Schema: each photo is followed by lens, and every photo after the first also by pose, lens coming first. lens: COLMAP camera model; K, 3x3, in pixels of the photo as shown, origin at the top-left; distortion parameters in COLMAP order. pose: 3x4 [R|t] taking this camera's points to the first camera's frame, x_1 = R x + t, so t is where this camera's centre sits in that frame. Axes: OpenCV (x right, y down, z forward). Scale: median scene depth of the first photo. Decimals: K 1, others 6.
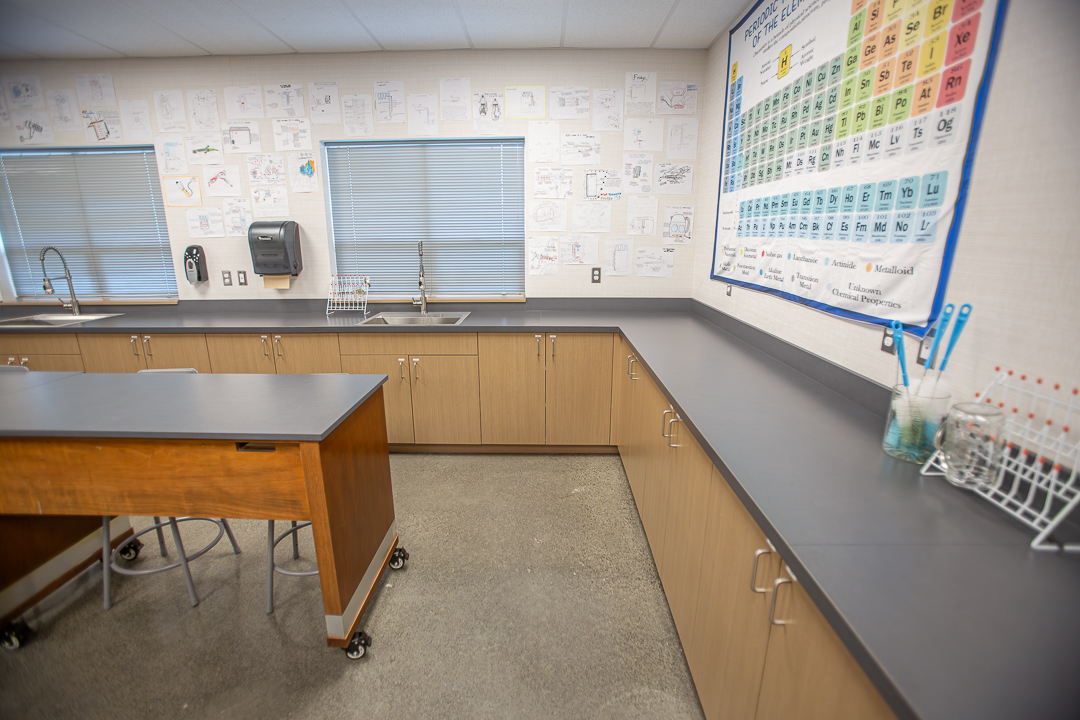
lens RADIAL K [[492.6, 0, 540.2], [0, 492.6, 354.8], [0, 0, 1]] dist [-0.076952, 0.033578]
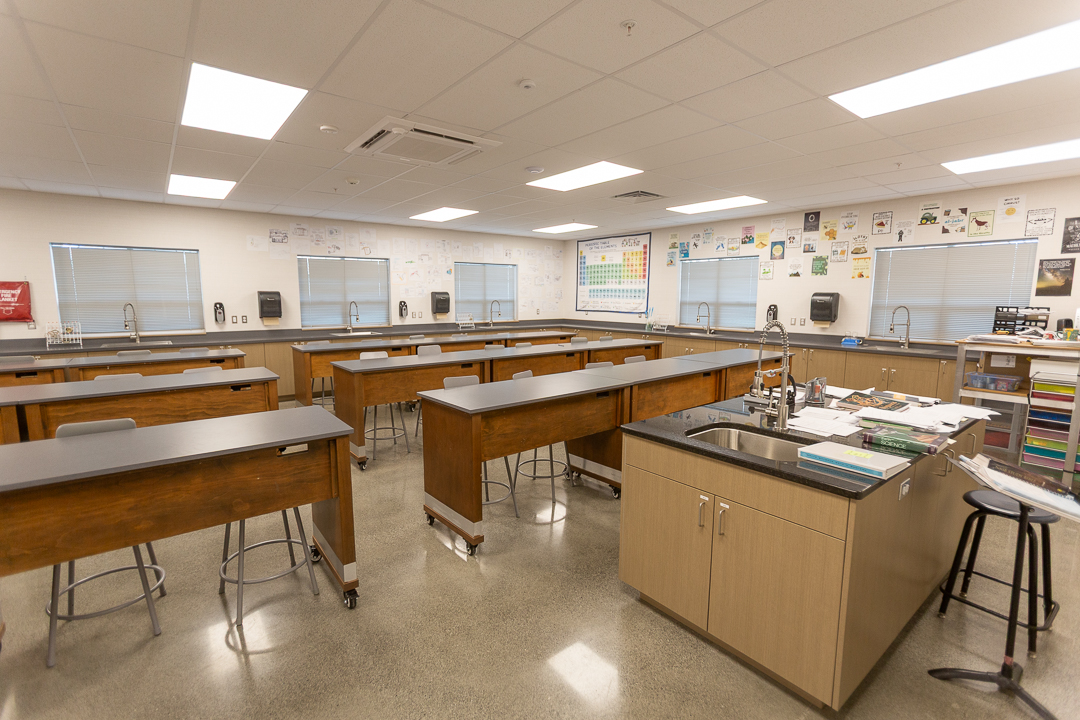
lens RADIAL K [[490.0, 0, 539.6], [0, 490.0, 359.4], [0, 0, 1]] dist [-0.001194, 0.003576]
pose [[0.775451, -0.078566, 0.626500, -1.808062], [0.147303, 0.987360, -0.058506, 0.301299], [-0.613984, 0.137654, 0.777222, -1.278680]]
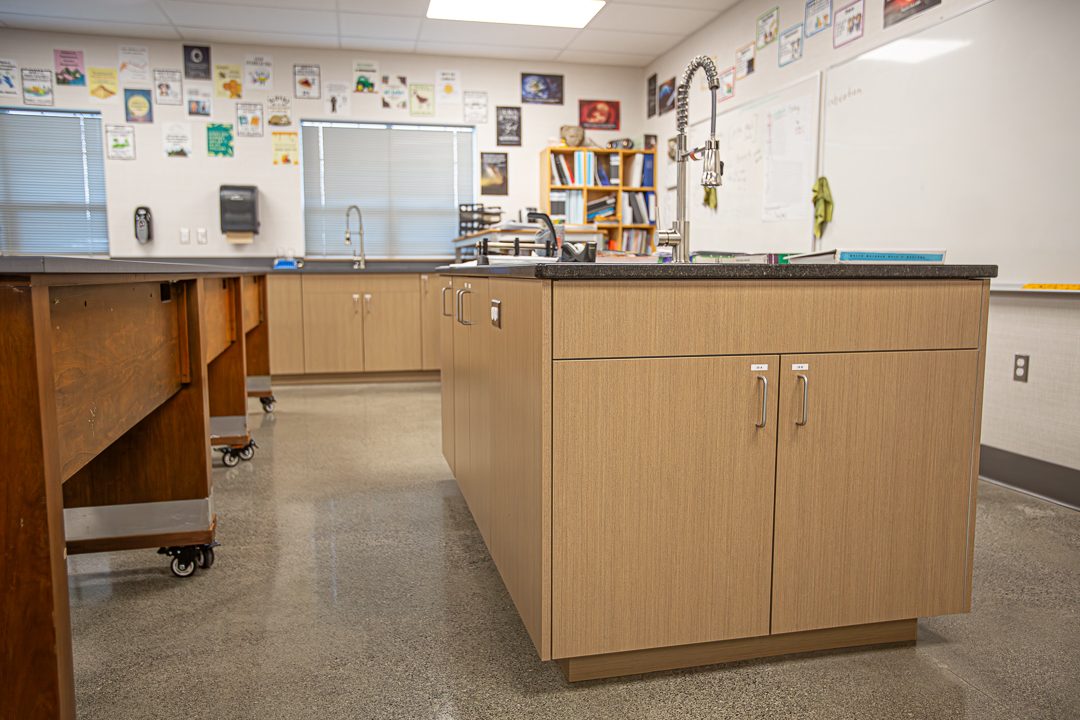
lens RADIAL K [[795.4, 0, 540.0], [0, 795.4, 360.0], [0, 0, 1]] dist [-0.052234, 0.077968]
pose [[-0.235309, -0.108914, 0.965799, -1.718716], [0.233880, 0.958156, 0.165035, 0.348866], [-0.943361, 0.264715, -0.199990, -0.700282]]
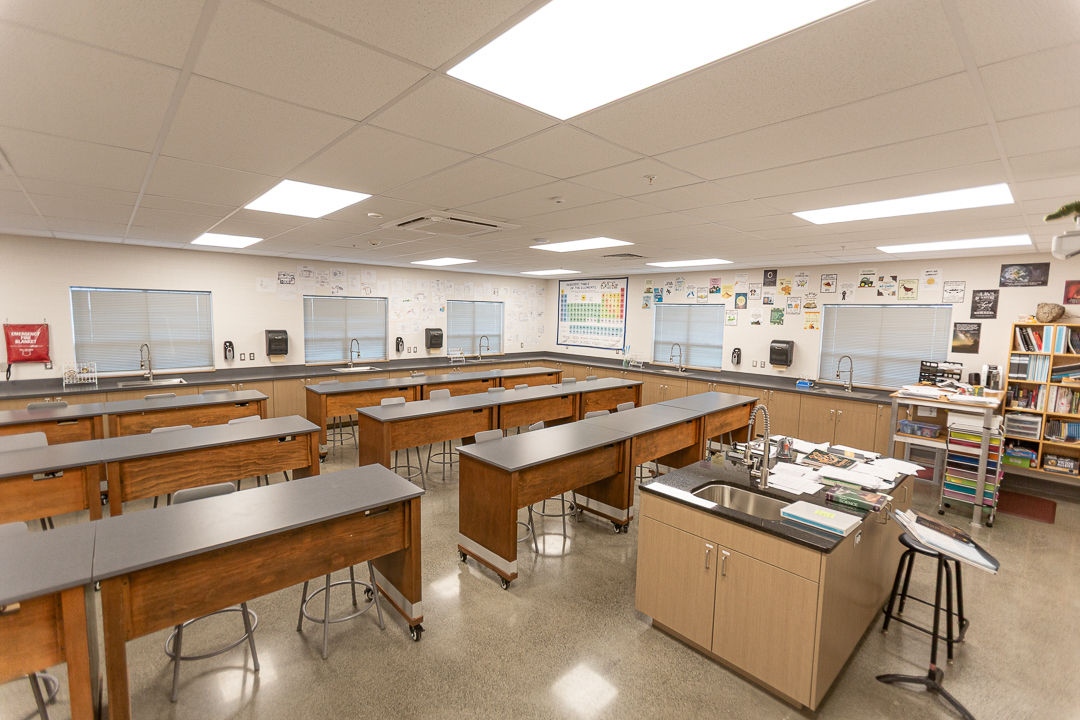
lens RADIAL K [[477.2, 0, 540.0], [0, 477.2, 360.0], [0, 0, 1]] dist [-0.004931, 0.006956]
pose [[0.728542, -0.051422, 0.683069, -1.980892], [0.143322, 0.986550, -0.078595, 0.195640], [-0.669840, 0.155159, 0.726113, -1.324948]]
